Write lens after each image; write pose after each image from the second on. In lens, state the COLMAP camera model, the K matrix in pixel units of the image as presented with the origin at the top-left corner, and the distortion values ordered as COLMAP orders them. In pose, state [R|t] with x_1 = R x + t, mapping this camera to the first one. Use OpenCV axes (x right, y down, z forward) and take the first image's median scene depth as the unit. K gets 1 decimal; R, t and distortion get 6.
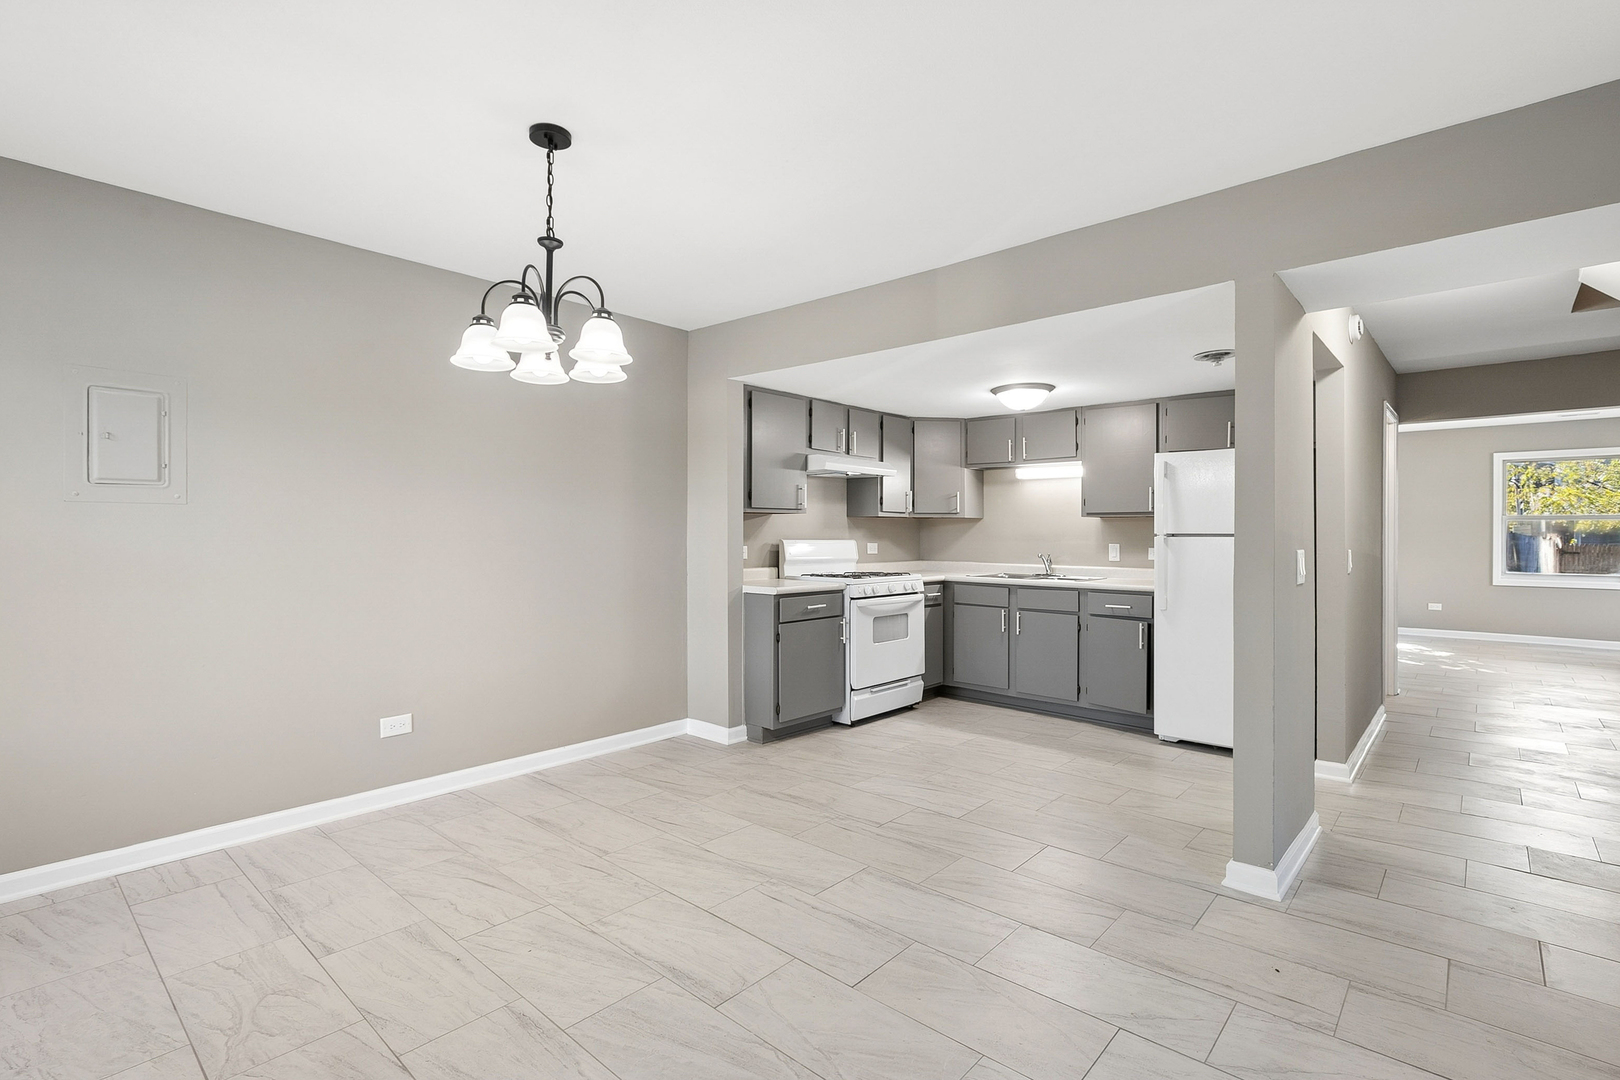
lens RADIAL K [[756.5, 0, 818.2], [0, 756.5, 538.2], [0, 0, 1]] dist [-0.010327, 0.004060]
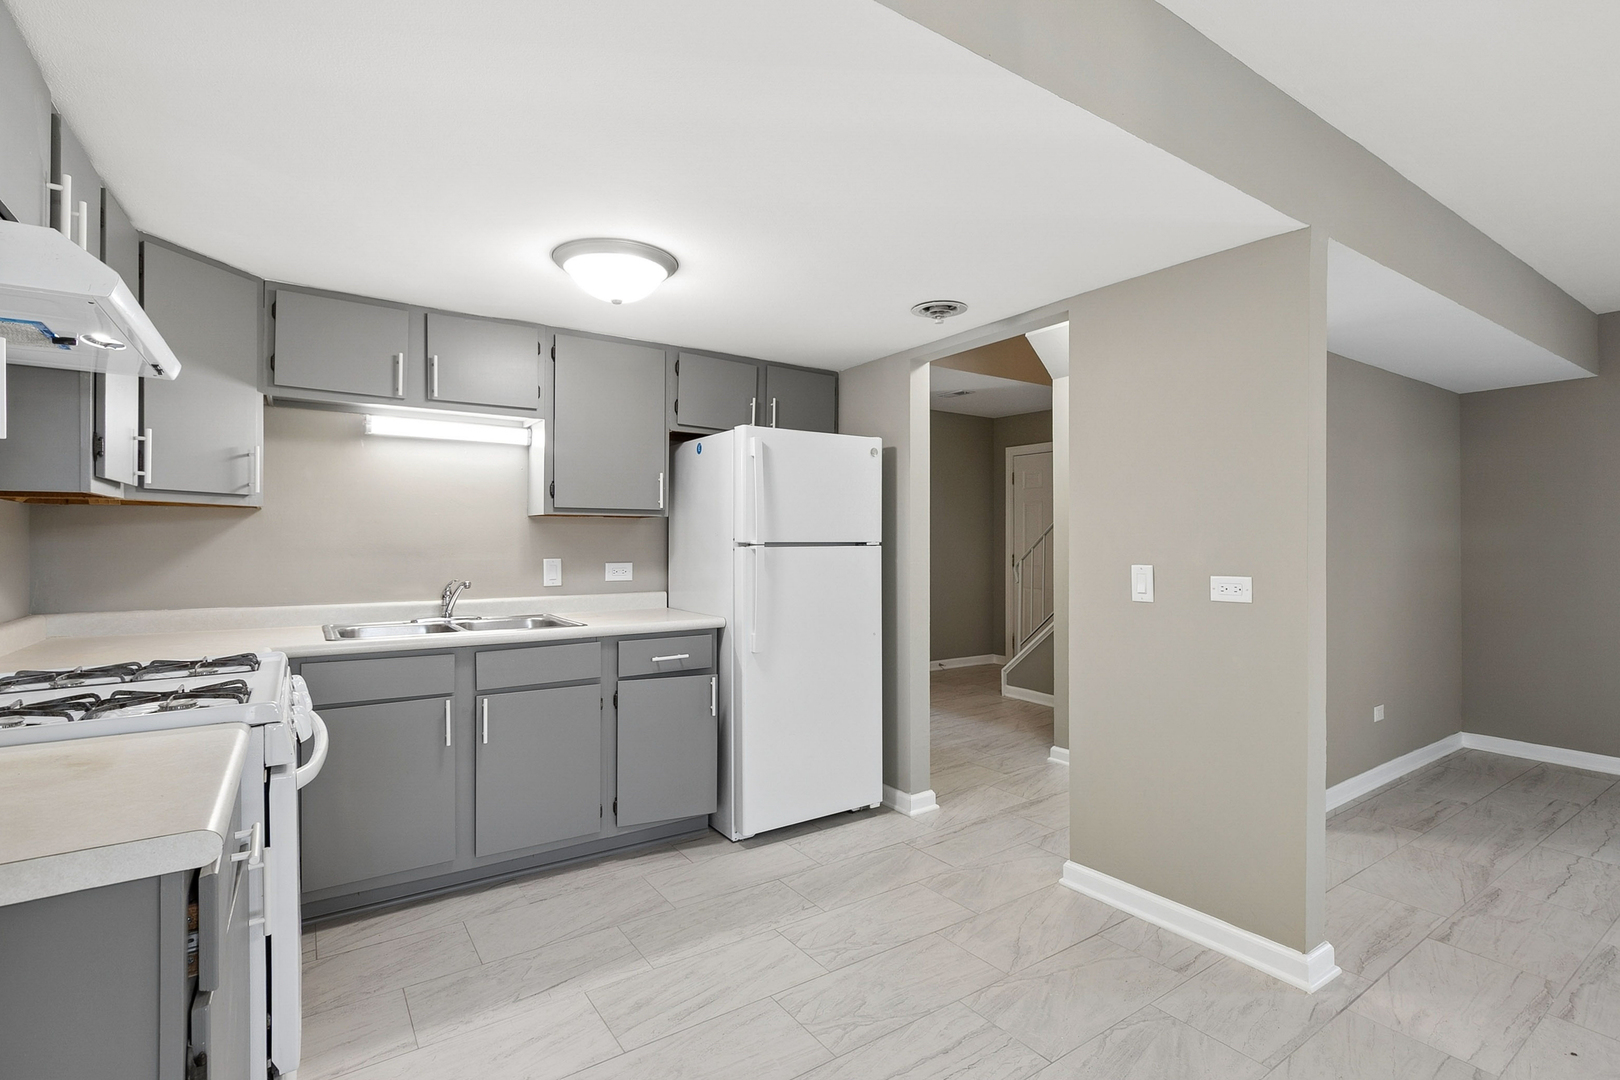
lens RADIAL K [[756.5, 0, 812.6], [0, 756.5, 537.9], [0, 0, 1]] dist [-0.010327, 0.004060]
pose [[0.233504, 0.000889, 0.972355, -0.185018], [0.006602, 0.999975, -0.002500, -0.007288], [-0.972333, 0.007004, 0.233492, 0.709487]]
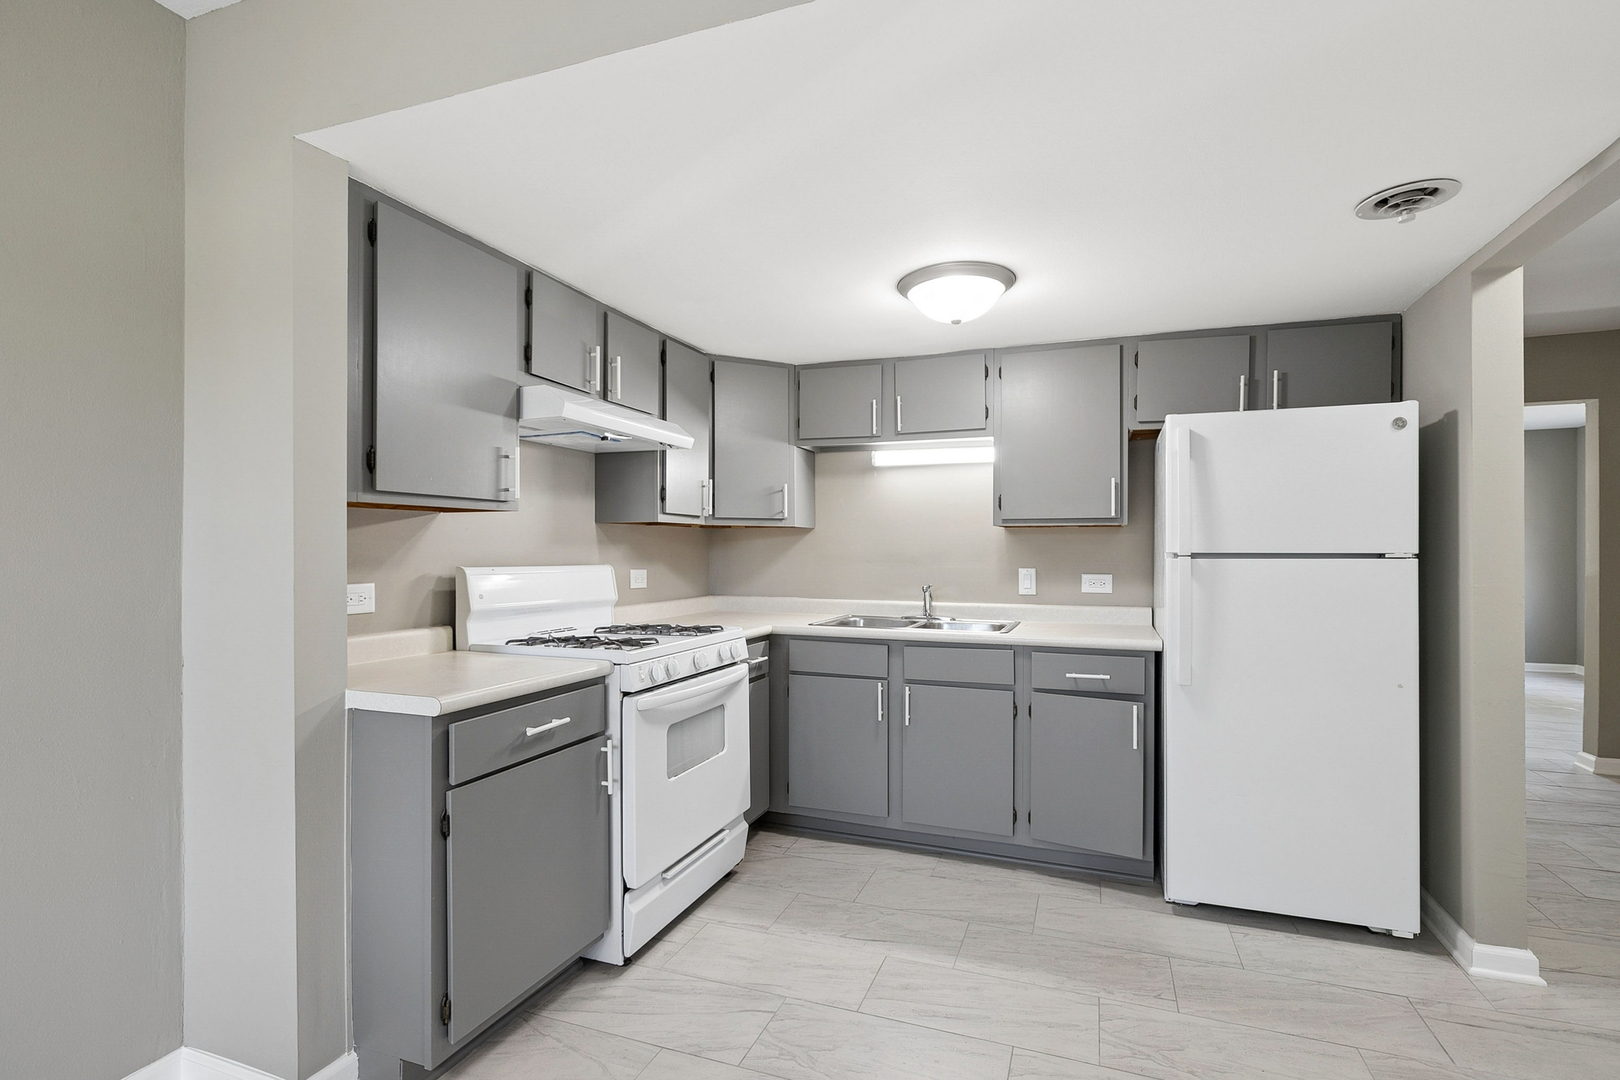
lens RADIAL K [[756.5, 0, 823.6], [0, 756.5, 549.4], [0, 0, 1]] dist [-0.010327, 0.004060]
pose [[0.927734, -0.000641, 0.373242, -0.015498], [0.003215, 0.999975, -0.006273, -0.005749], [-0.373229, 0.007020, 0.927713, 0.508657]]
